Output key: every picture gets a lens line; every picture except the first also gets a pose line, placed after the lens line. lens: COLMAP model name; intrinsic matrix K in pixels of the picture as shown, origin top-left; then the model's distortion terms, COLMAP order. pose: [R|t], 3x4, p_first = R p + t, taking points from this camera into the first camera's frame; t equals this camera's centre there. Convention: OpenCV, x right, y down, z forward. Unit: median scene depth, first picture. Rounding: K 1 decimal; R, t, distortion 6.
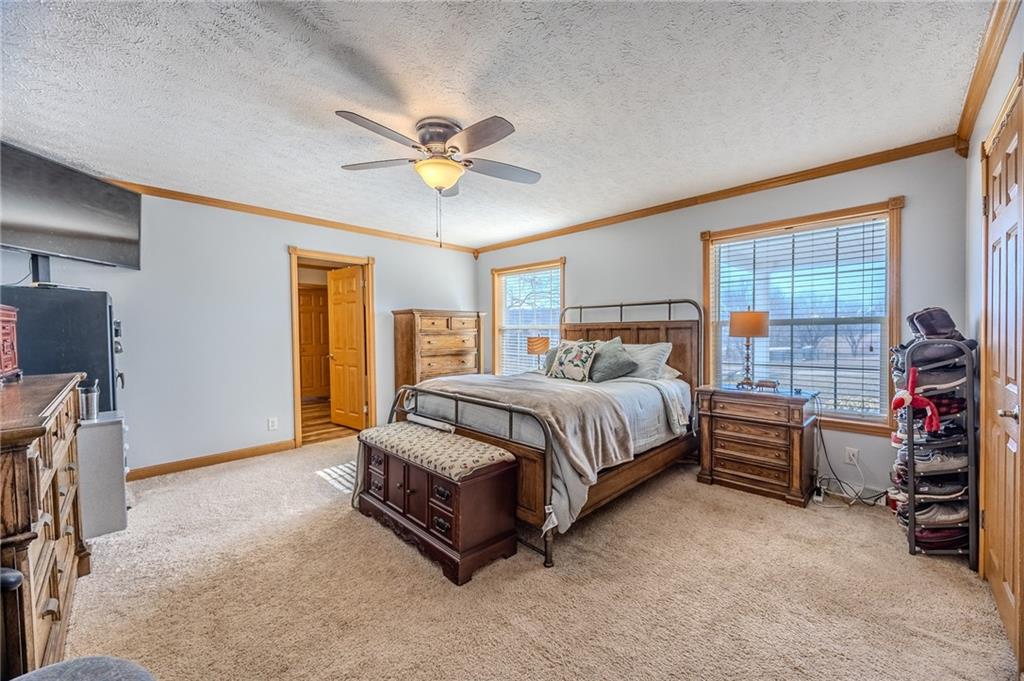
lens RADIAL K [[391.2, 0, 520.2], [0, 391.2, 341.3], [0, 0, 1]] dist [-0.000235, 0.000207]
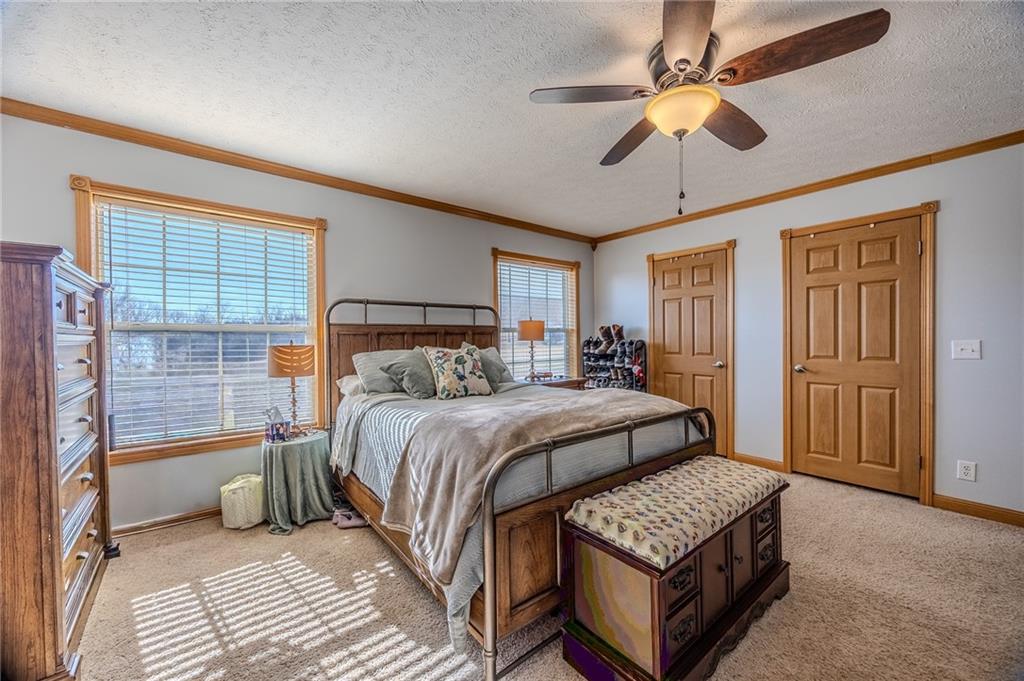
lens RADIAL K [[391.2, 0, 517.1], [0, 391.2, 345.4], [0, 0, 1]] dist [-0.000235, 0.000207]
pose [[0.110042, -0.015364, 0.993808, -0.600499], [0.027810, 0.999537, 0.012373, -0.010451], [-0.993538, 0.026276, 0.110418, 0.766981]]
